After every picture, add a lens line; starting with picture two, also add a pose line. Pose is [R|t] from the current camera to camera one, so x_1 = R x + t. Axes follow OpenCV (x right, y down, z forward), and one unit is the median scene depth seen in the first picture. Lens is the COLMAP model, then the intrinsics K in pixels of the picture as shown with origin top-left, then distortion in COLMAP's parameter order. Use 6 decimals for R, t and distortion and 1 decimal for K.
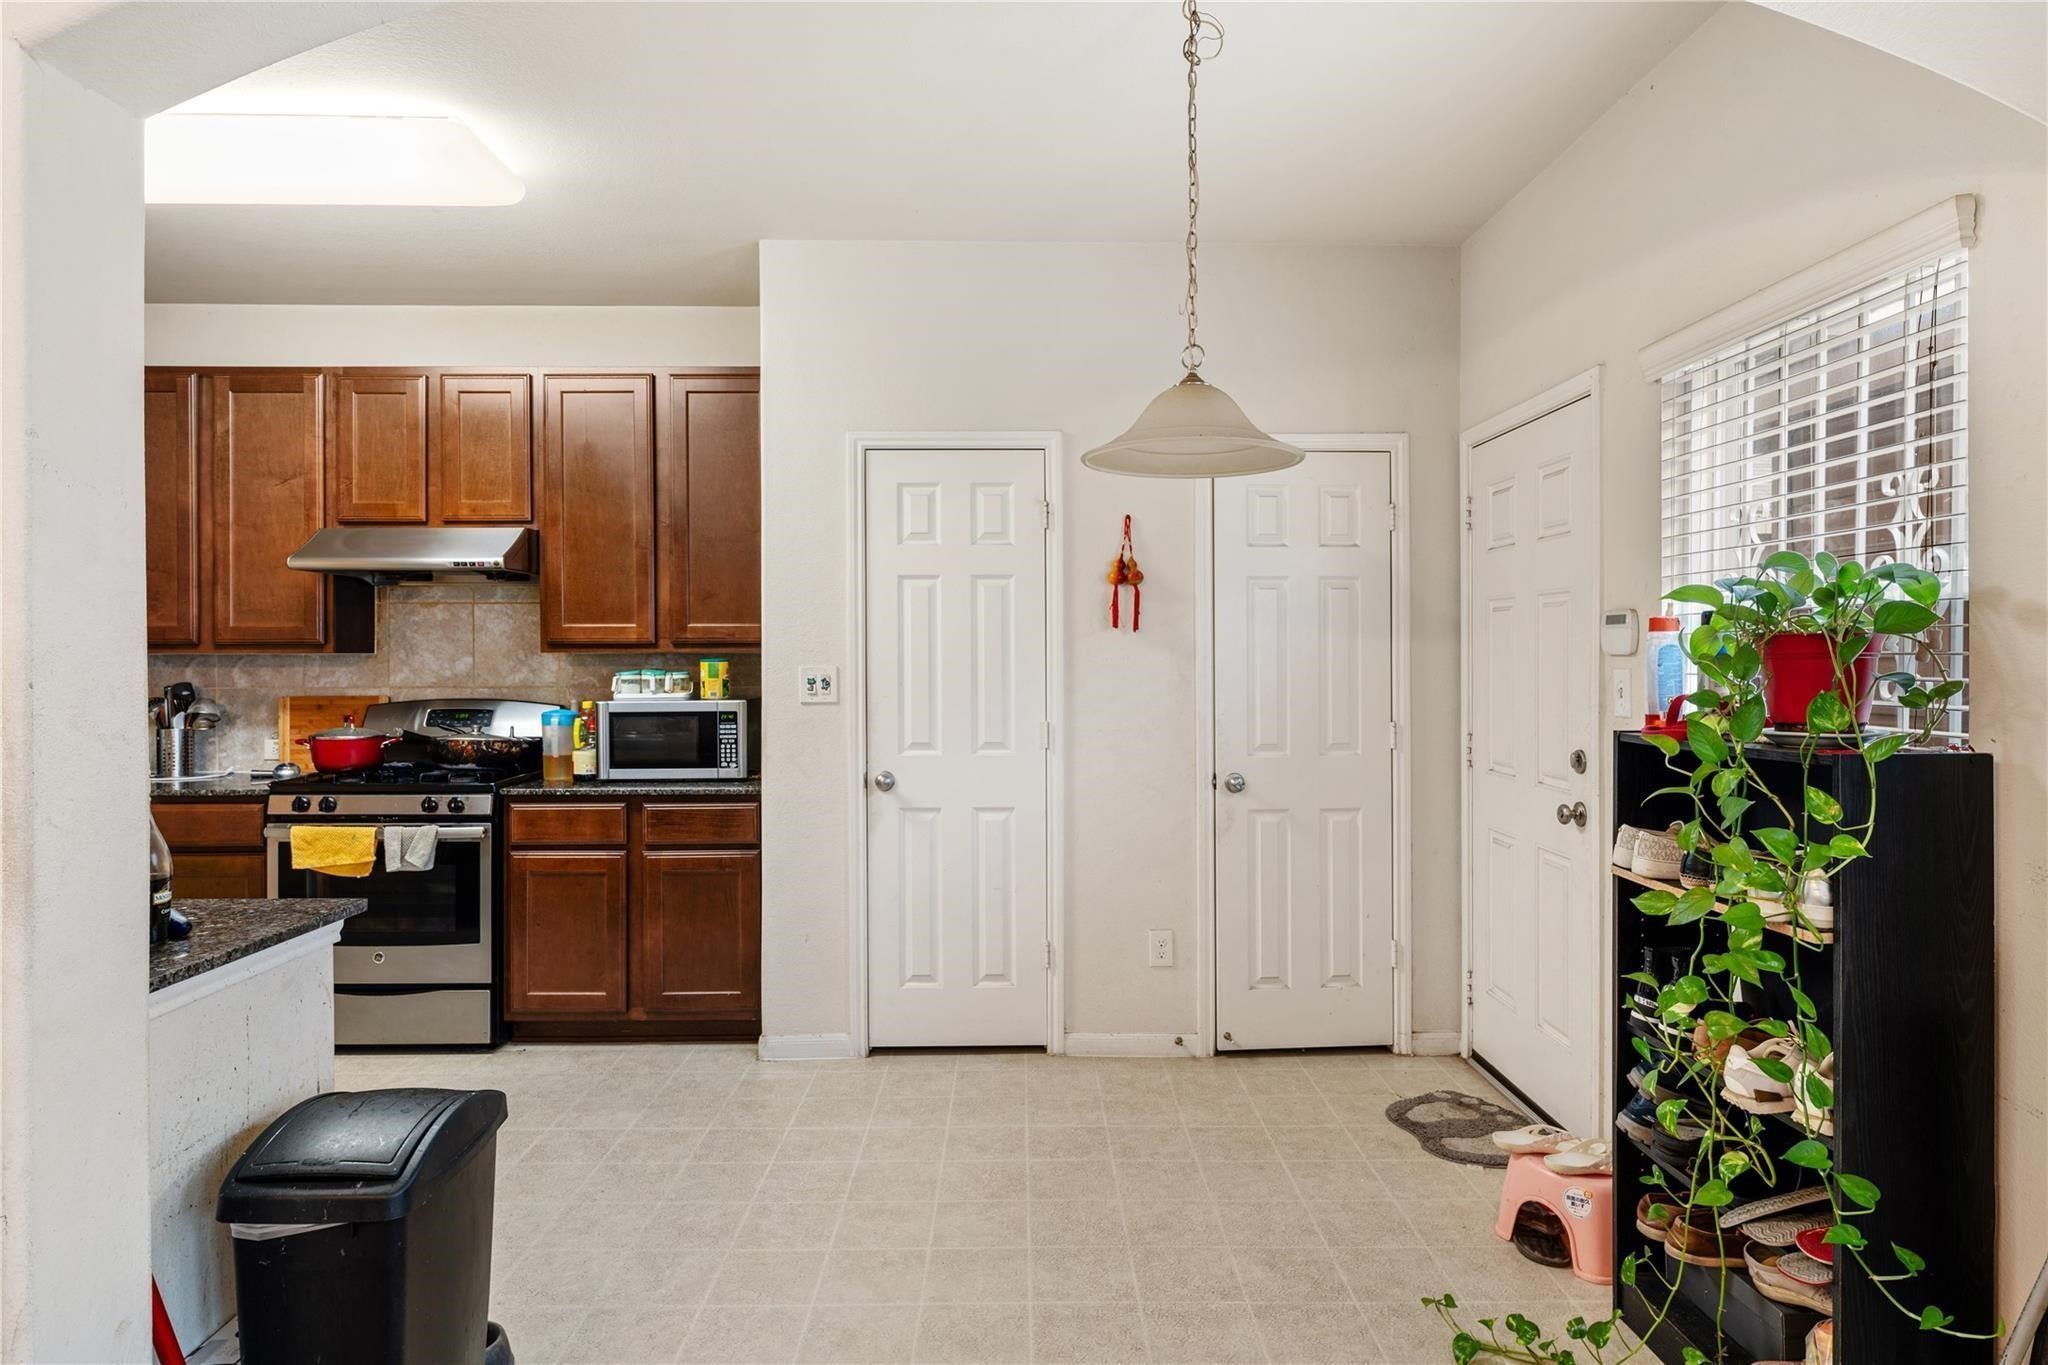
lens RADIAL K [[1153.9, 0, 1038.0], [0, 1153.9, 665.8], [0, 0, 1]] dist [-0.008409, -0.000517]
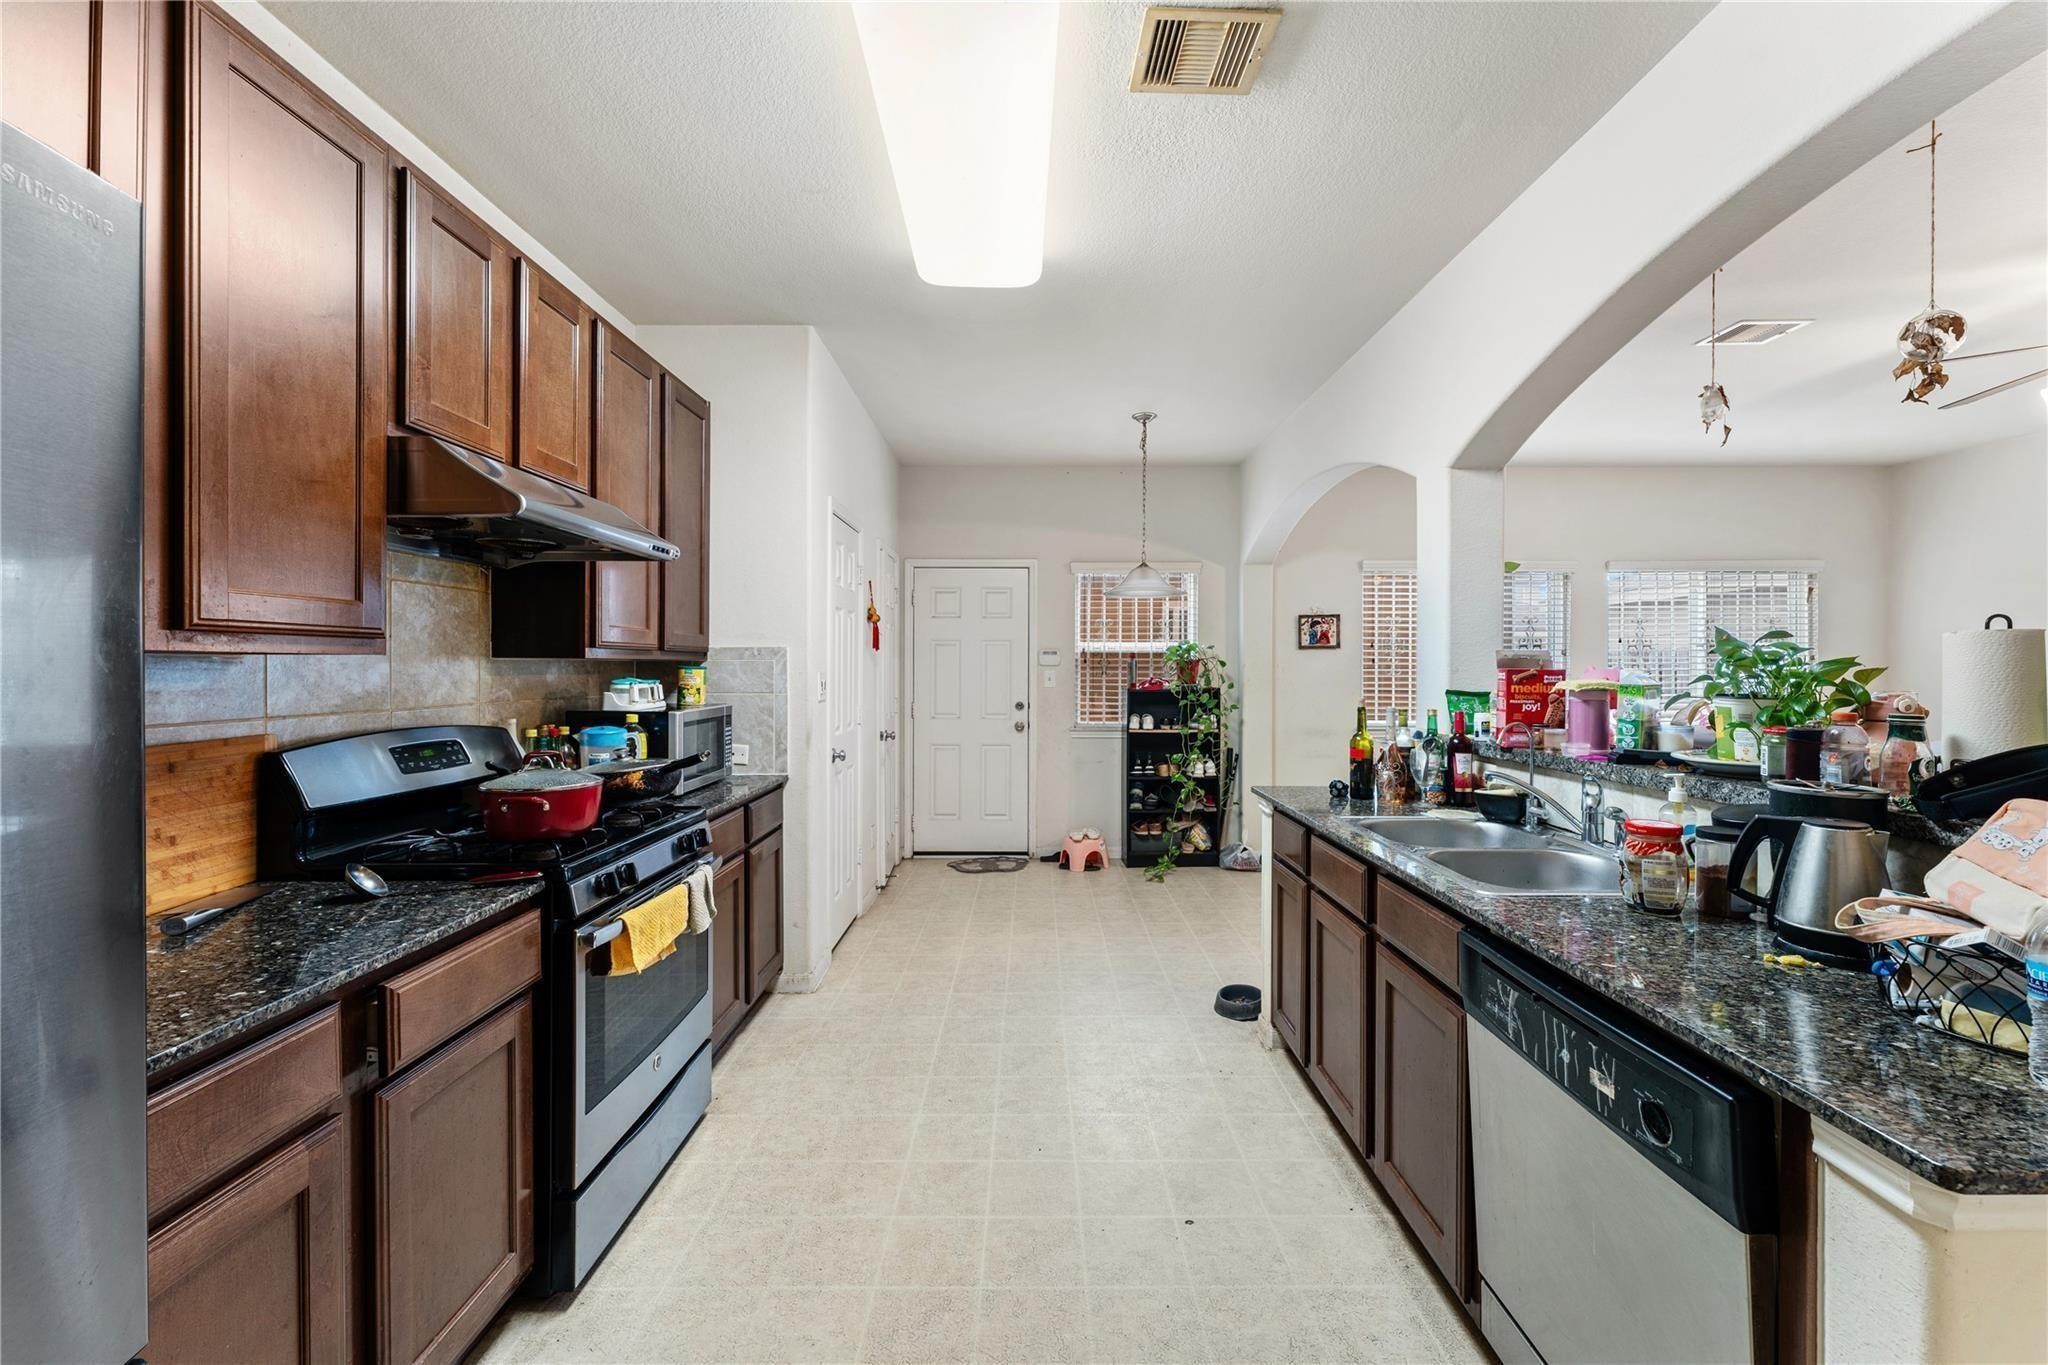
lens RADIAL K [[820.5, 0, 1034.9], [0, 820.5, 669.7], [0, 0, 1]] dist [-0.000272, 0.000145]
pose [[0.013522, -0.002038, 0.999906, -1.111671], [0.005799, 0.999981, 0.001960, -0.003010], [-0.999892, 0.005772, 0.013533, 0.747092]]
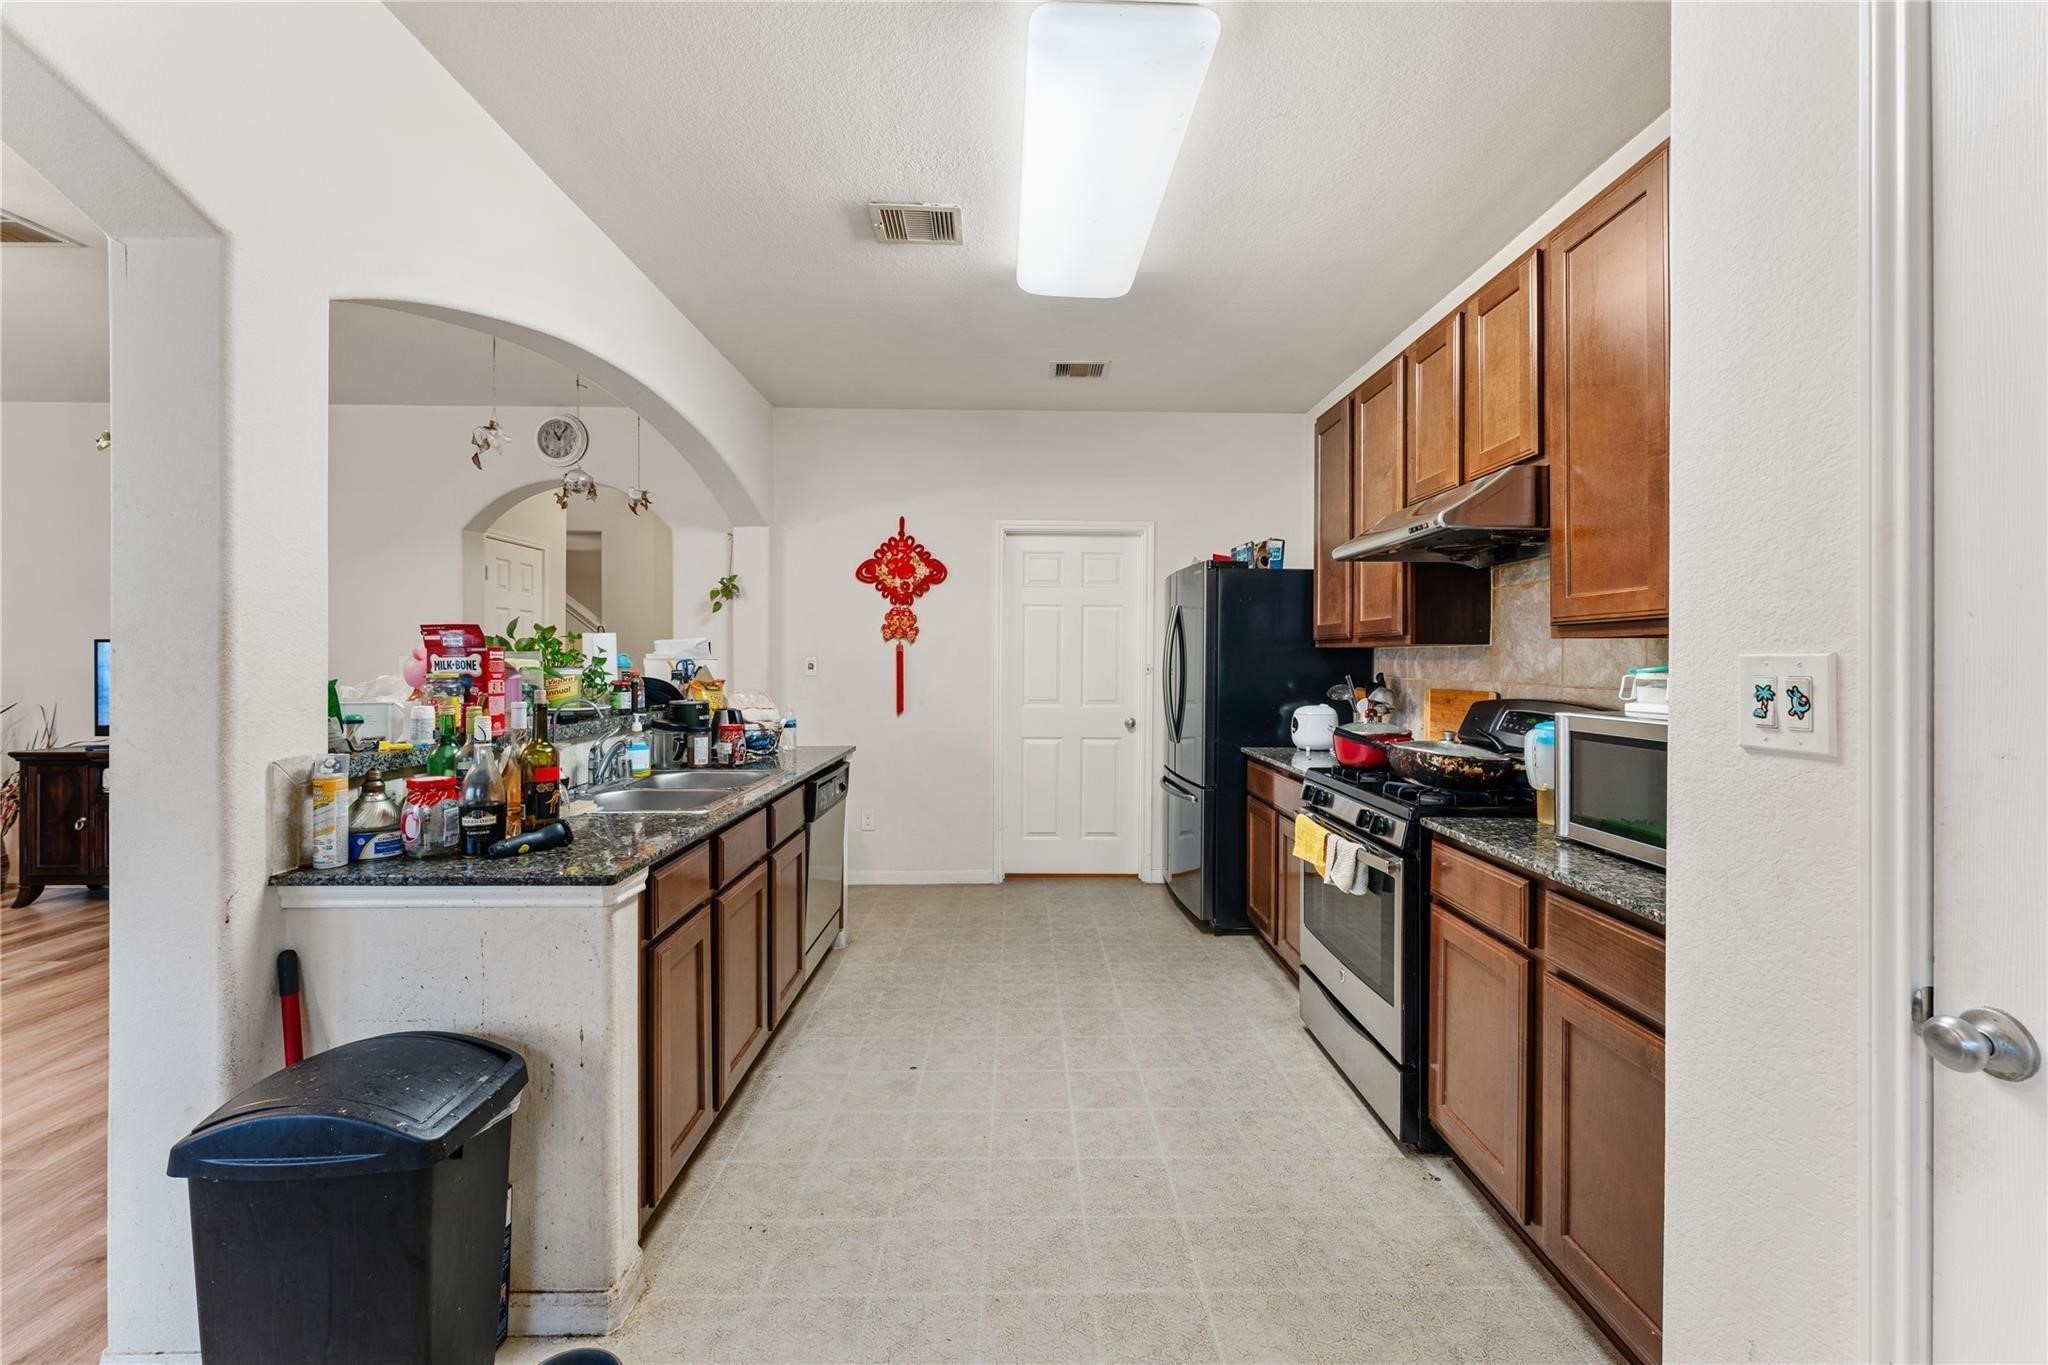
lens RADIAL K [[820.5, 0, 1026.5], [0, 820.5, 661.3], [0, 0, 1]] dist [-0.000272, 0.000145]
pose [[-0.005175, 0.003296, -0.999981, 0.079815], [-0.008643, 0.999957, 0.003341, 0.003828], [0.999949, 0.008660, -0.005146, 0.753898]]
